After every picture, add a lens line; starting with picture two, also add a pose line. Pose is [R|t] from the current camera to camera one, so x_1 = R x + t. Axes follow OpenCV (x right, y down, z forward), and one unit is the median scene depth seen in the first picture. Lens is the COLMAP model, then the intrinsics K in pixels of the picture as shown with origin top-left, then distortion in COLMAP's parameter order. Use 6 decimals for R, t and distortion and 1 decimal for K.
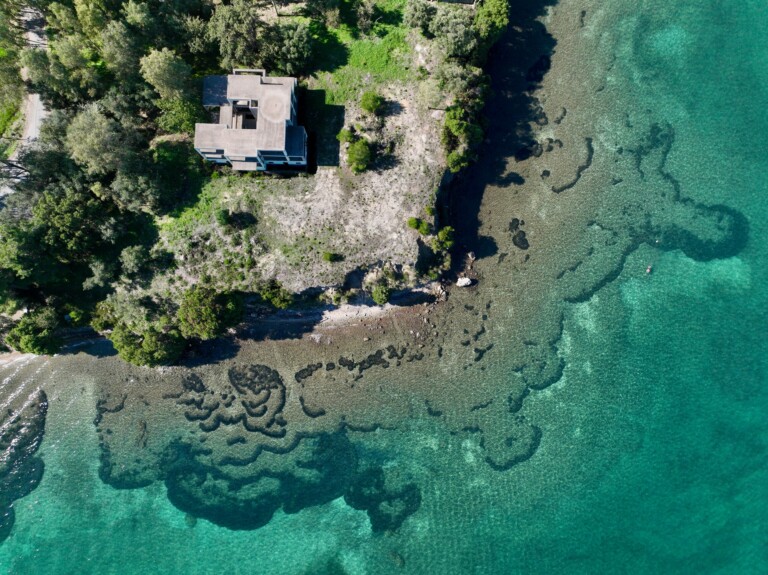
lens RADIAL K [[537.8, 0, 384.0], [0, 537.8, 287.5], [0, 0, 1]] dist [-0.002920, 0.000179]
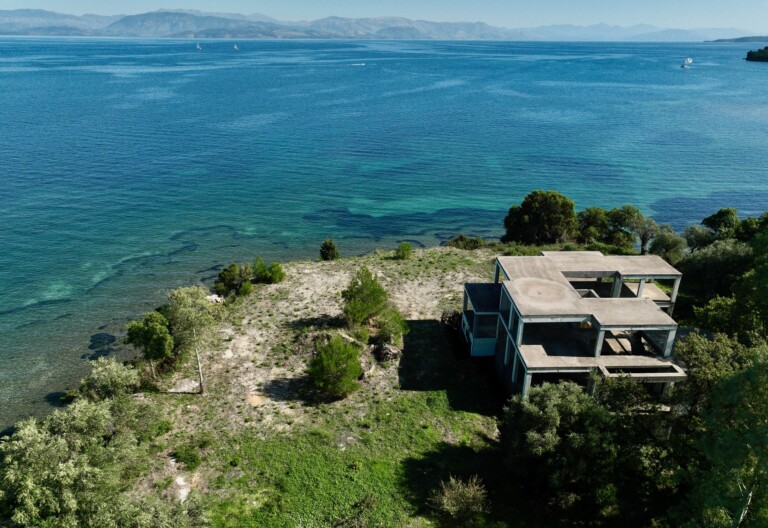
lens RADIAL K [[544.6, 0, 384.0], [0, 544.6, 264.0], [0, 0, 1]] dist [0.004944, 0.000690]
pose [[-0.998338, -0.010665, -0.056629, -0.034479], [-0.050610, -0.307637, 0.950157, -0.708756], [-0.027555, 0.951444, 0.306586, 0.761111]]
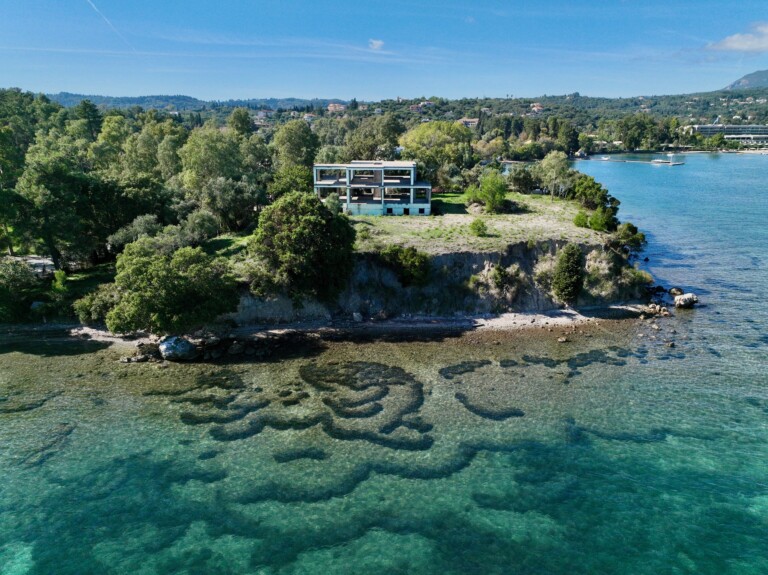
lens RADIAL K [[537.8, 0, 384.0], [0, 537.8, 287.5], [0, 0, 1]] dist [-0.002920, 0.000179]
pose [[0.999827, -0.013441, 0.012852, -0.225361], [0.016945, 0.373669, -0.927407, 0.592116], [0.007663, 0.927465, 0.373832, 0.774009]]
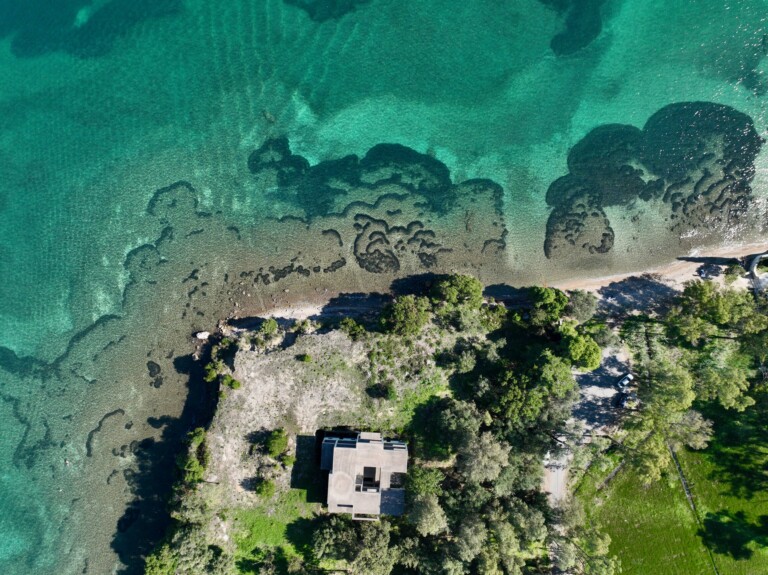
lens RADIAL K [[537.8, 0, 384.0], [0, 537.8, 287.5], [0, 0, 1]] dist [-0.002920, 0.000179]
pose [[-0.999133, -0.035329, -0.022013, -0.234019], [0.032786, -0.993746, 0.106740, -0.020093], [-0.025646, 0.105926, 0.994043, -0.222707]]
